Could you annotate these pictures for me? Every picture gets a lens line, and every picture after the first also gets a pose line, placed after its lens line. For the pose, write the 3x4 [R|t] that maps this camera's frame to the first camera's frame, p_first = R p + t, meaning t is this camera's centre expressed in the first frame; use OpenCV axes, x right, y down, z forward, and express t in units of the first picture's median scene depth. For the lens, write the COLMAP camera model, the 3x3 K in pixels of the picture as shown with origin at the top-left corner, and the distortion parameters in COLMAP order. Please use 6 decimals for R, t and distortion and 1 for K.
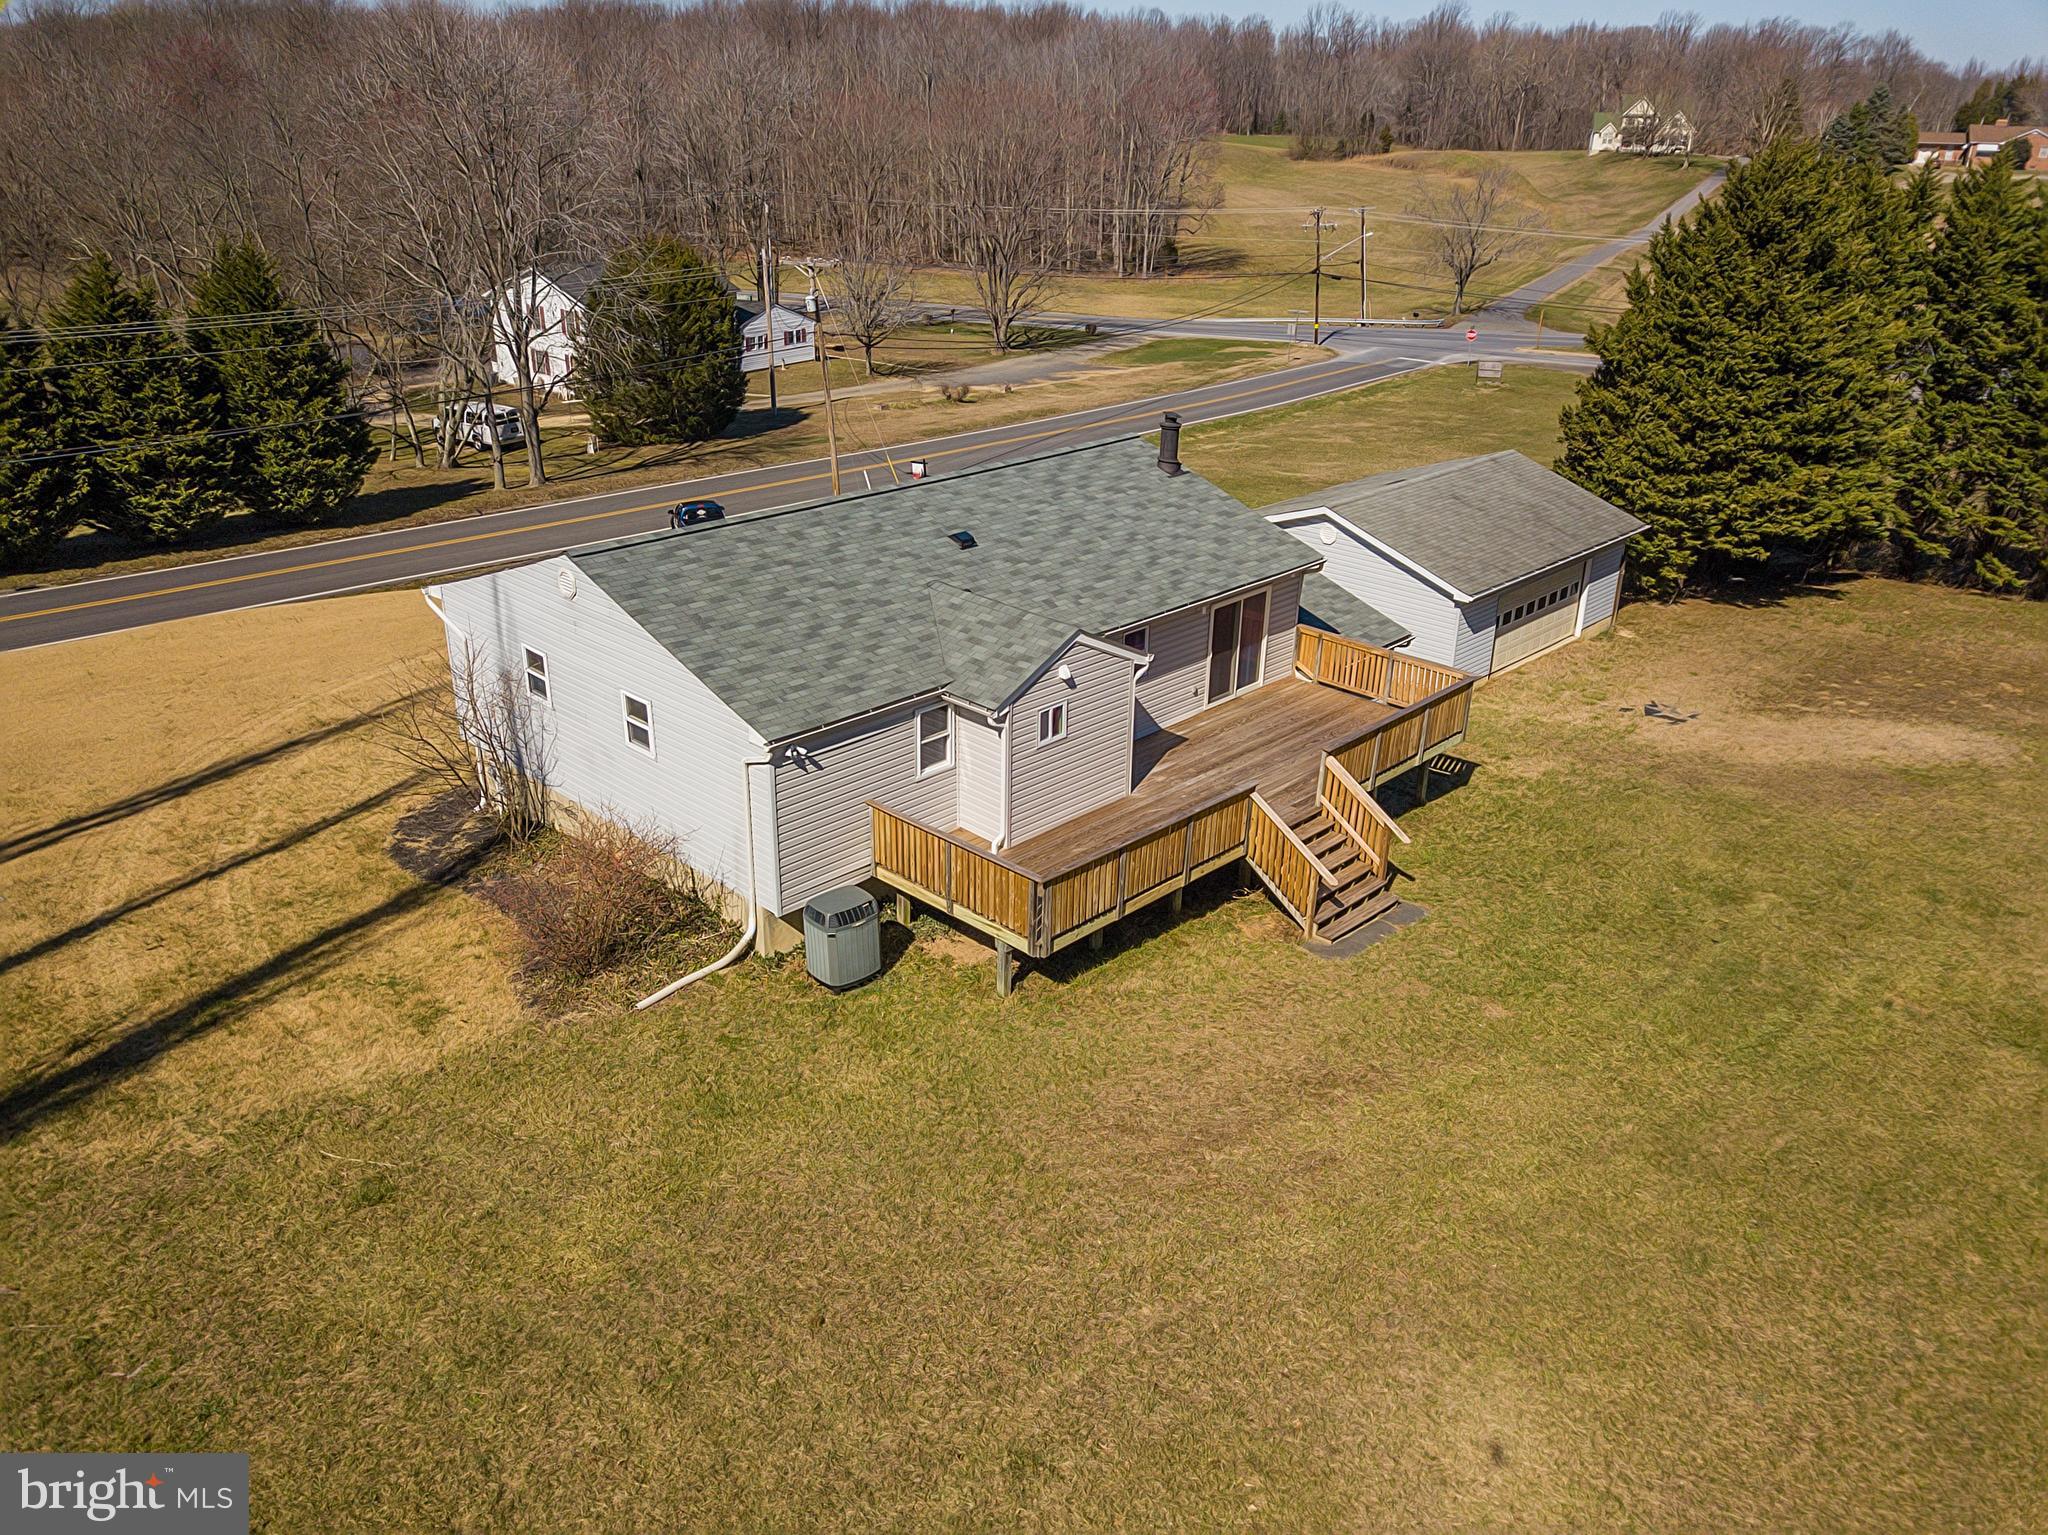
lens RADIAL K [[1543.3, 0, 1024.0], [0, 1543.3, 767.5], [0, 0, 1]] dist [-0.006733, 0.009131]
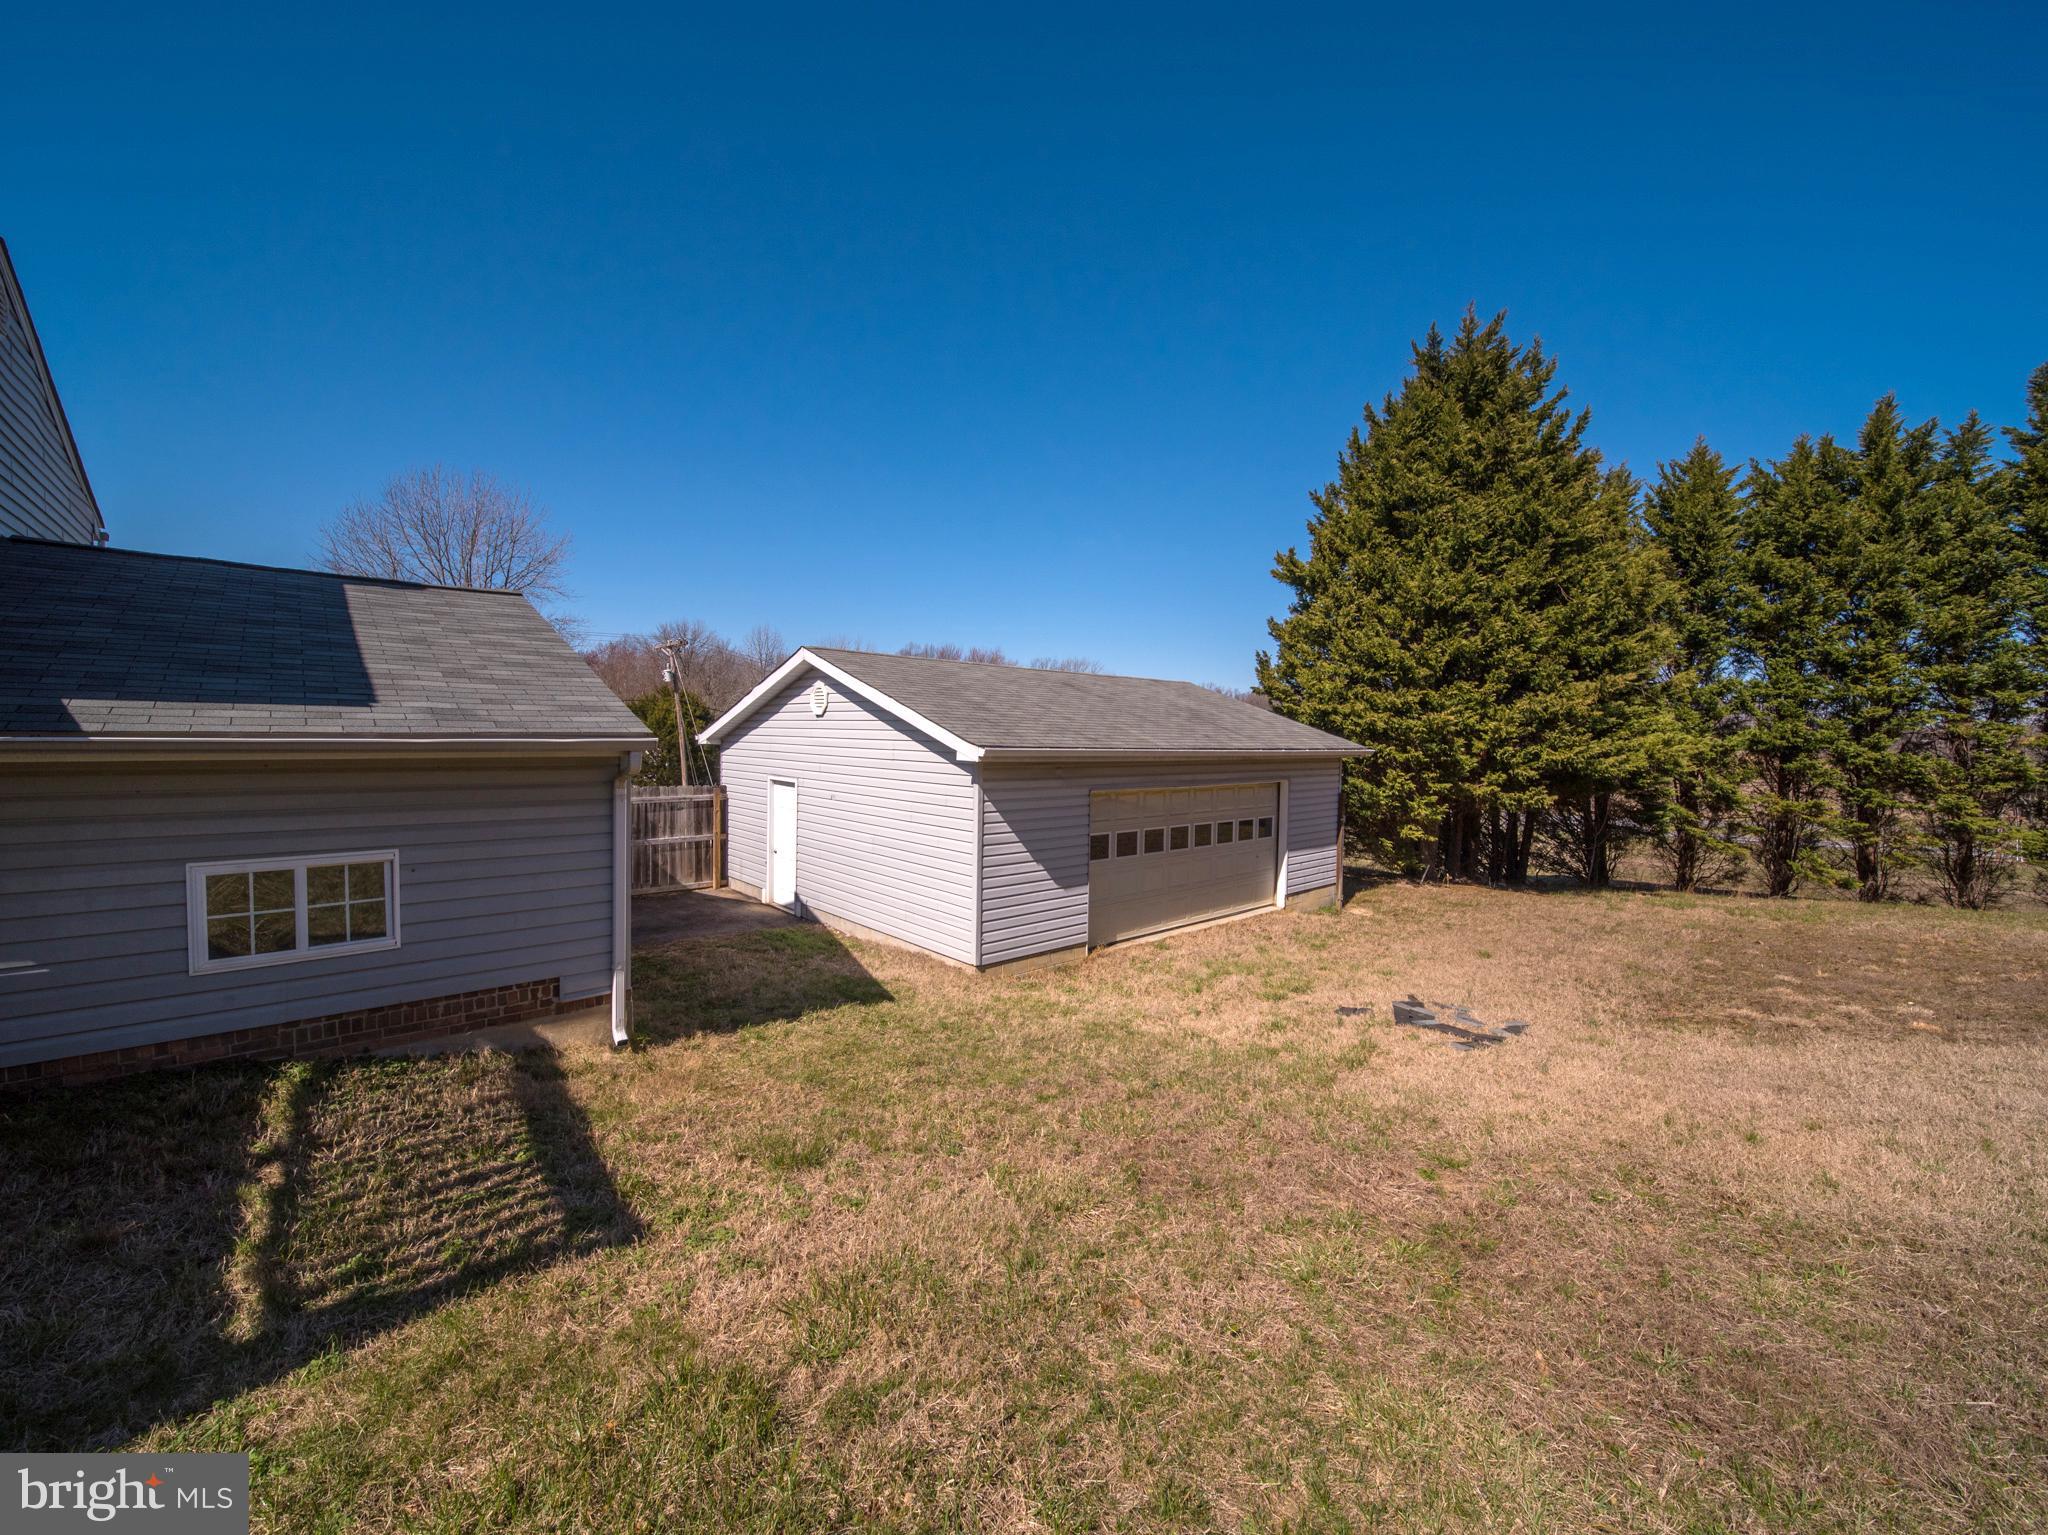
lens RADIAL K [[812.3, 0, 1024.0], [0, 812.3, 767.5], [0, 0, 1]] dist [-0.002093, -0.000485]
pose [[0.998578, 0.013533, -0.051568, 0.273207], [-0.031108, 0.933421, -0.357433, -0.014856], [0.043298, 0.358529, 0.932514, 0.669275]]
